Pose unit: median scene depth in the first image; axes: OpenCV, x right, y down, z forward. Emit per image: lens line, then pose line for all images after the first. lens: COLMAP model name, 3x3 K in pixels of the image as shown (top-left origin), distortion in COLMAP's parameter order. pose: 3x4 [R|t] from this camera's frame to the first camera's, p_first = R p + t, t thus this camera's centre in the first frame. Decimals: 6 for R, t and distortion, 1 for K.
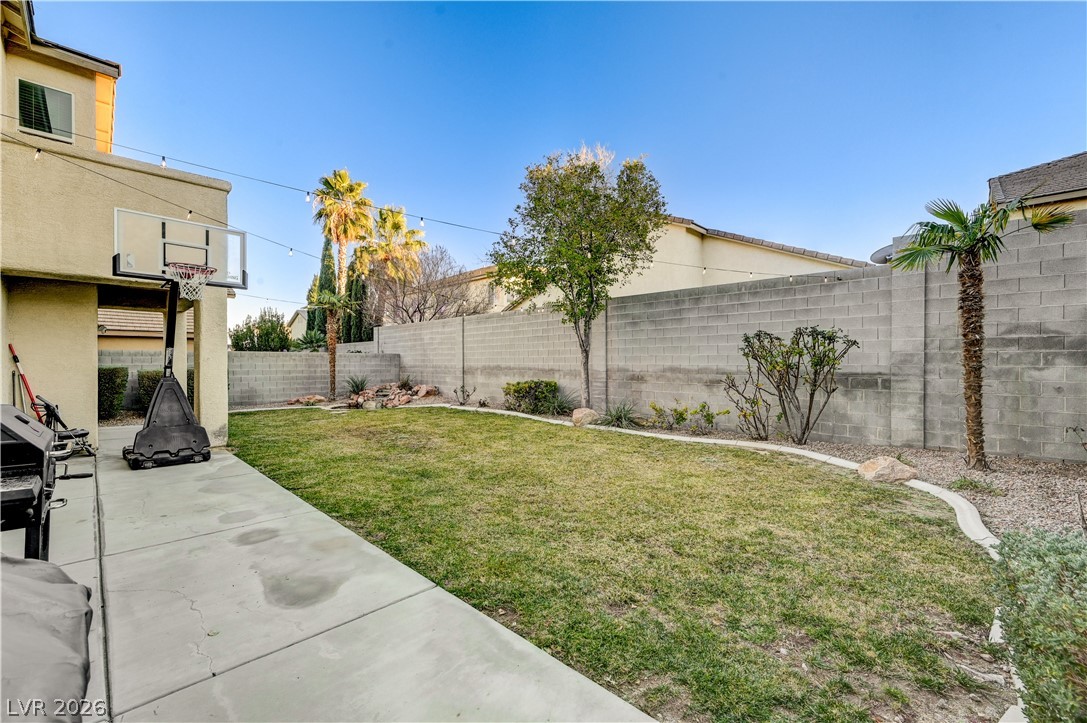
lens RADIAL K [[448.3, 0, 543.5], [0, 448.3, 361.5], [0, 0, 1]] dist [0.000049, 0.000000]
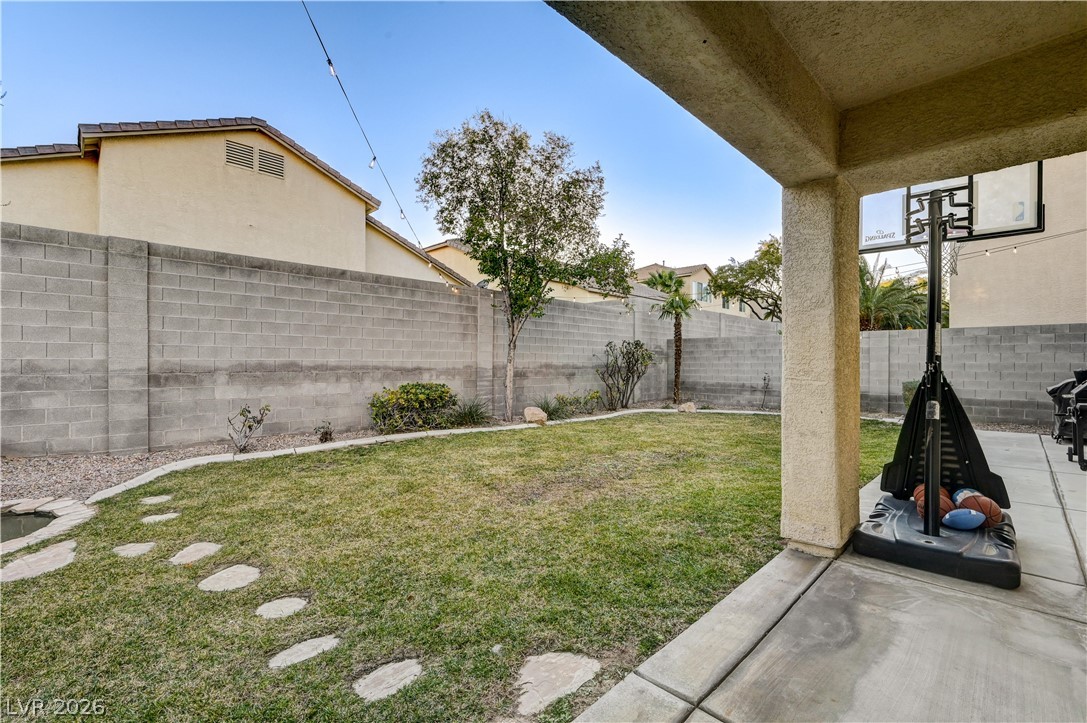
lens RADIAL K [[484.9, 0, 543.5], [0, 484.9, 361.5], [0, 0, 1]] dist [0.000007, -0.000001]
pose [[-0.011160, 0.010694, 0.999881, -0.789504], [0.001749, 0.999941, -0.010675, 0.016379], [-0.999936, 0.001630, -0.011178, 0.833906]]
